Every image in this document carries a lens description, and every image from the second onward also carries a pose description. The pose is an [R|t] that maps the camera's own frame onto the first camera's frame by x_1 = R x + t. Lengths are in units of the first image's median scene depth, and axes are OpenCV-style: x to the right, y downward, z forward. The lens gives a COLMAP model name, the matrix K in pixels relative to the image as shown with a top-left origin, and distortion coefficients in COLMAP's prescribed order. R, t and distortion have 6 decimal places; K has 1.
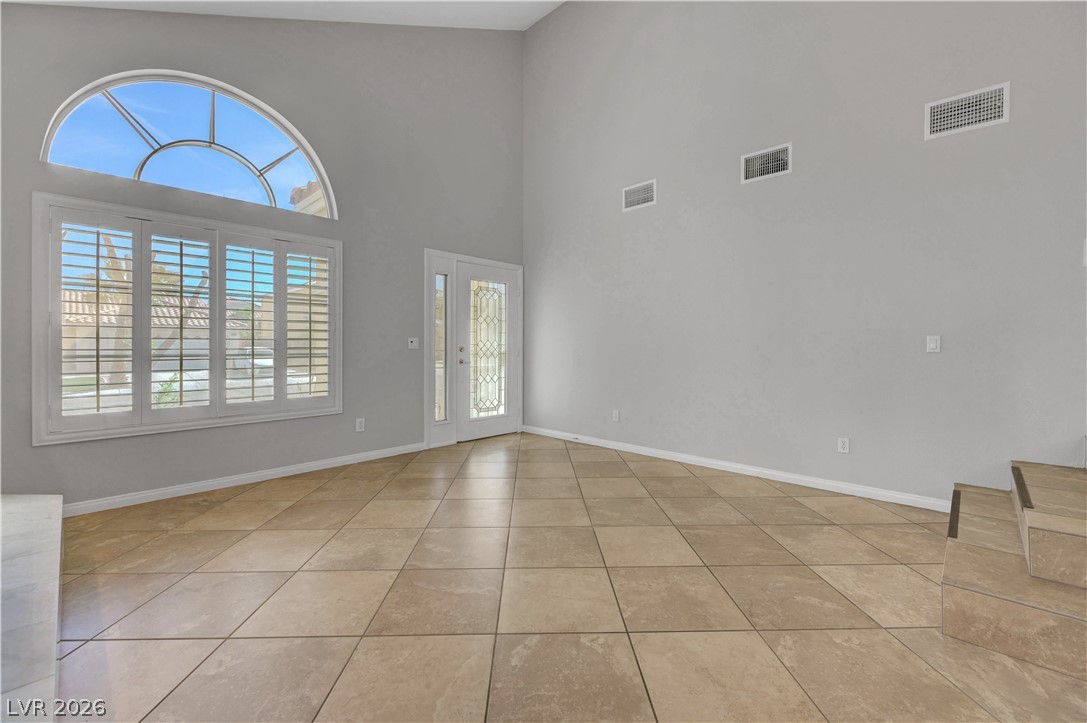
lens RADIAL K [[448.4, 0, 541.2], [0, 448.4, 345.6], [0, 0, 1]] dist [0.001589, 0.000194]
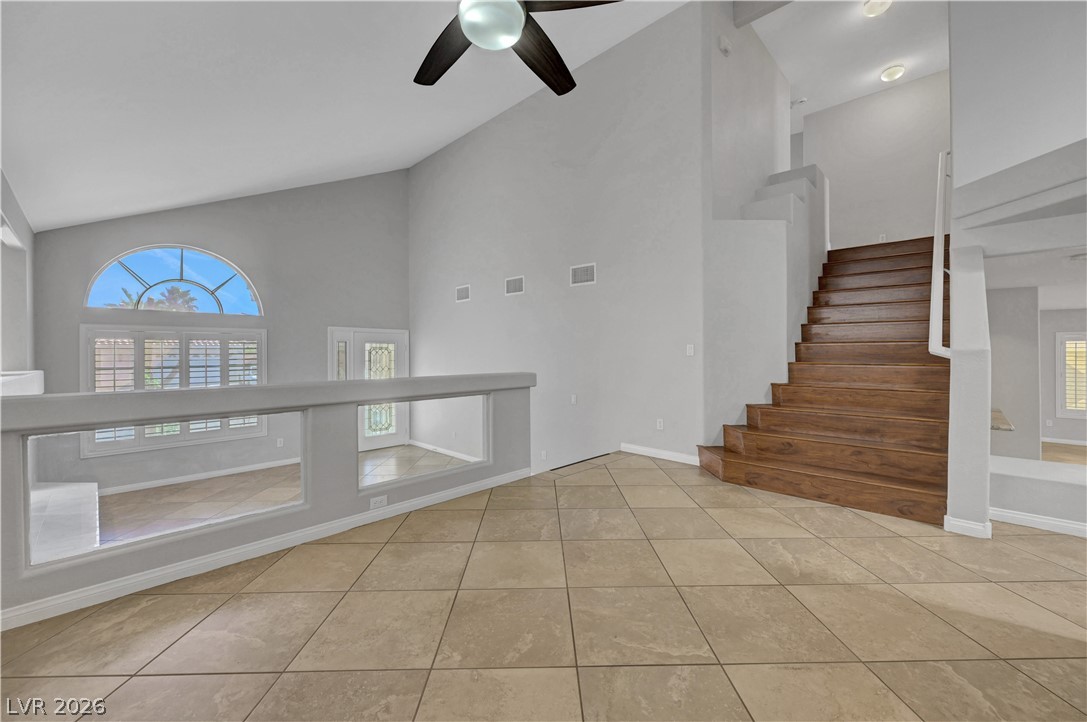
lens RADIAL K [[434.4, 0, 549.8], [0, 434.4, 351.8], [0, 0, 1]] dist [-0.005864, 0.000808]
pose [[0.999975, -0.007006, 0.000511, 0.522658], [0.007005, 0.999975, 0.001185, -0.133291], [-0.000520, -0.001181, 0.999999, -0.508111]]
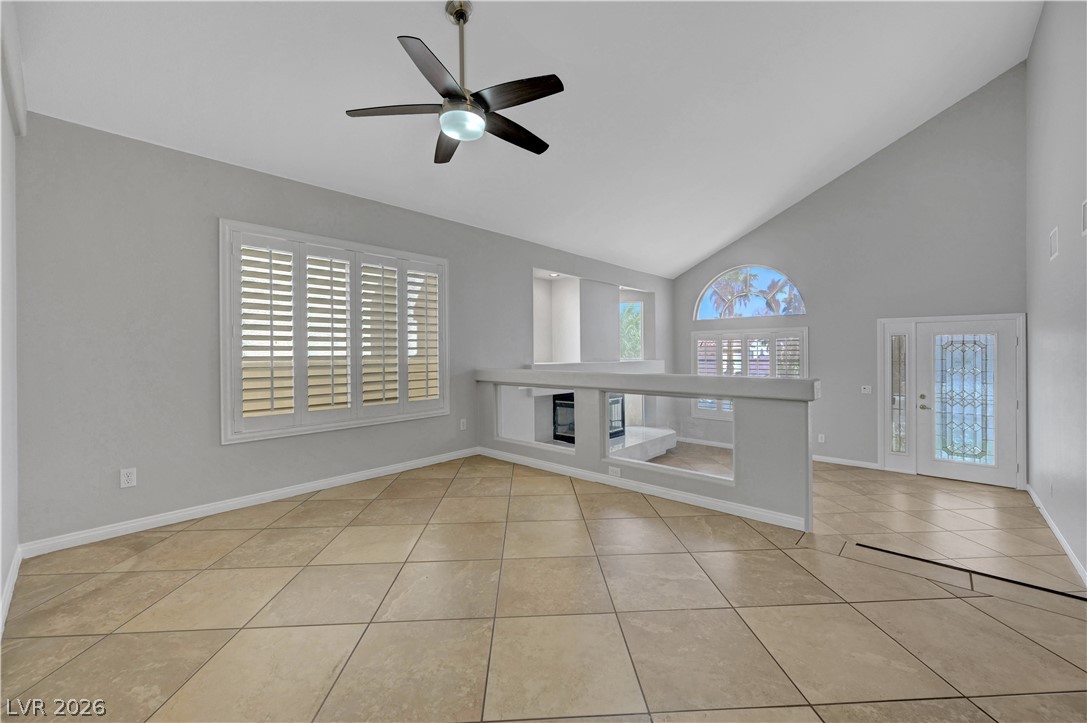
lens RADIAL K [[435.0, 0, 548.9], [0, 435.0, 351.3], [0, 0, 1]] dist [0.002104, 0.000105]
pose [[0.021421, -0.003713, -0.999764, 1.063666], [0.010829, 0.999935, -0.003481, -0.131728], [0.999712, -0.010752, 0.021460, -0.005814]]
